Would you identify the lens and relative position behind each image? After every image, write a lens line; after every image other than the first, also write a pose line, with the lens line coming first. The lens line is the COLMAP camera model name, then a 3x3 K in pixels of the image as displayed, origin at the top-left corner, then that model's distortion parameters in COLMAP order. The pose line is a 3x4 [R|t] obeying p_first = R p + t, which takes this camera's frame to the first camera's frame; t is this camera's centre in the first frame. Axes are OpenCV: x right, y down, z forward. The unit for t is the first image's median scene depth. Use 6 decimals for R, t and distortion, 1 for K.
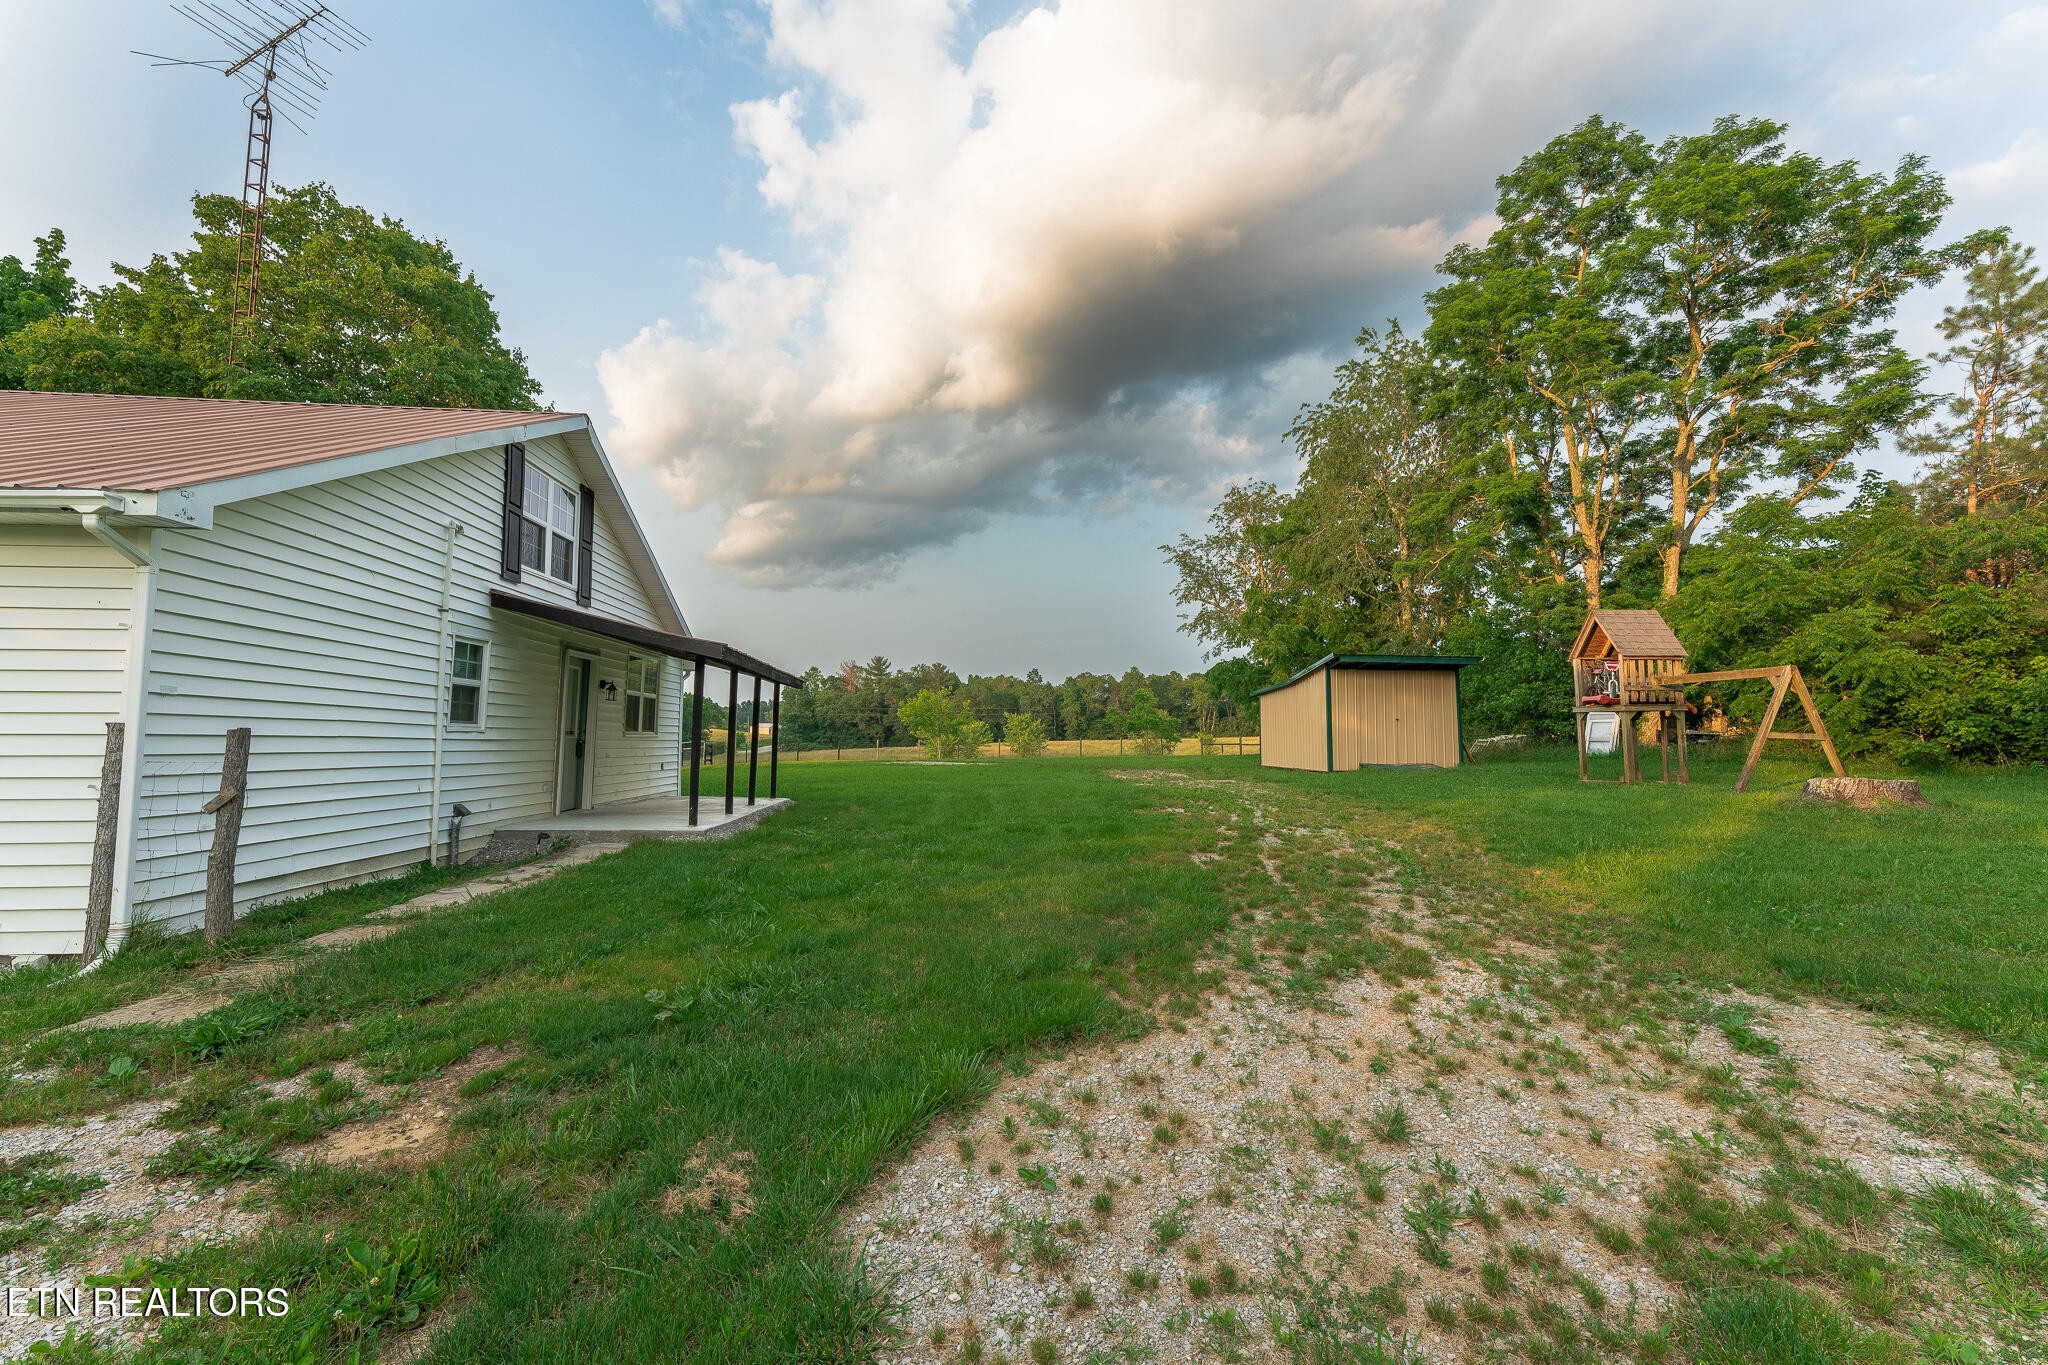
lens RADIAL K [[819.9, 0, 1024.0], [0, 819.9, 682.5], [0, 0, 1]] dist [-0.002321, -0.000394]
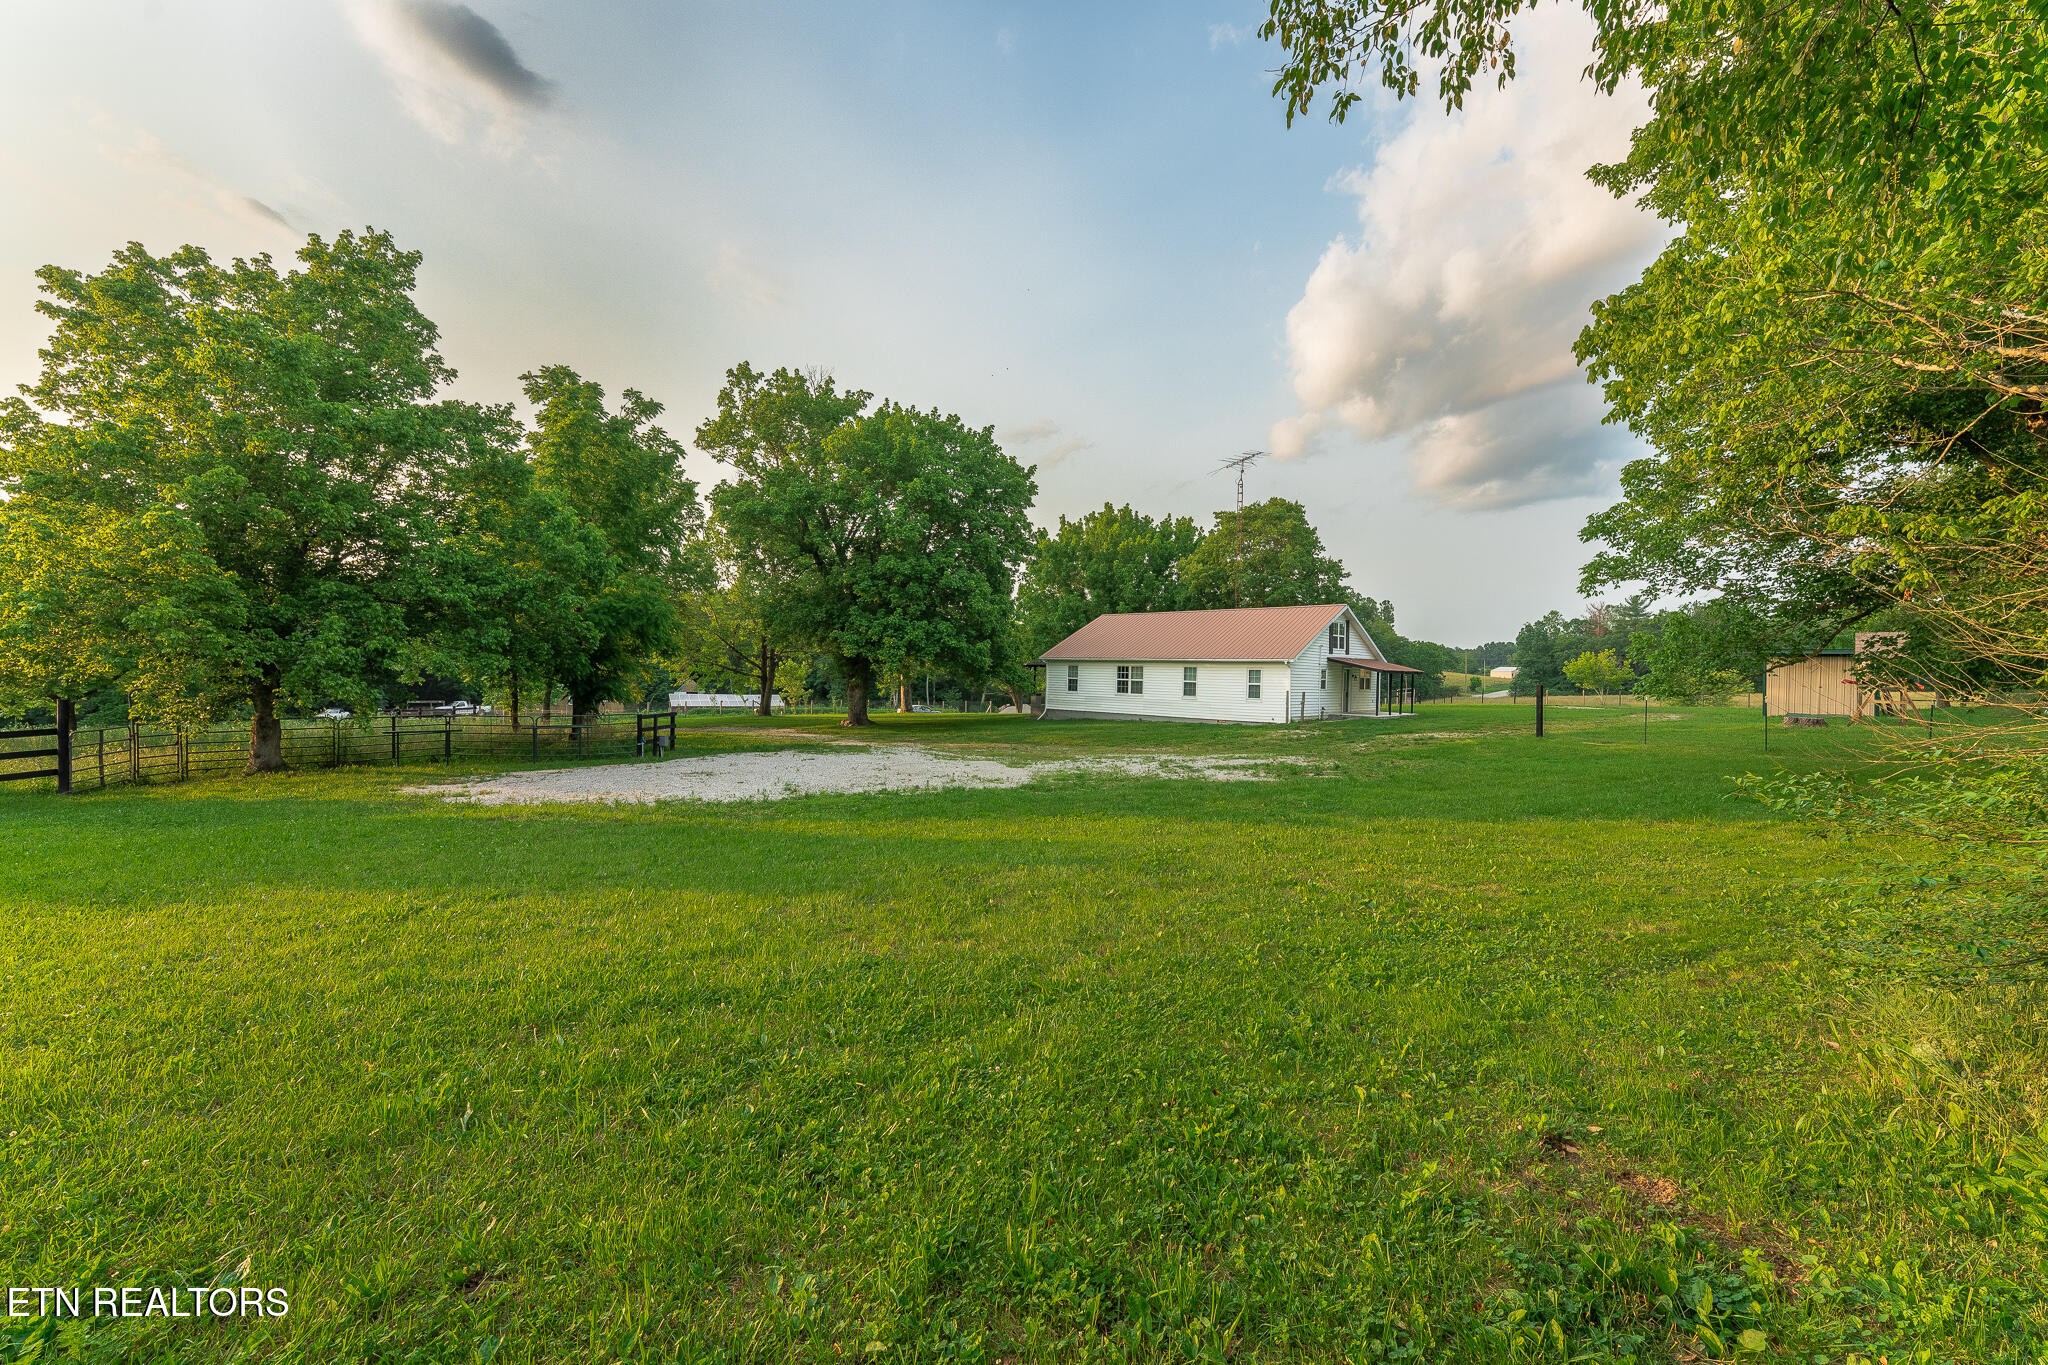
lens RADIAL K [[819.9, 0, 1024.0], [0, 819.9, 682.5], [0, 0, 1]] dist [-0.002321, -0.000394]
pose [[0.660182, 0.012144, -0.751008, 1.048355], [0.041537, 0.997749, 0.052647, -0.190820], [0.749957, -0.065951, 0.658191, -2.084821]]
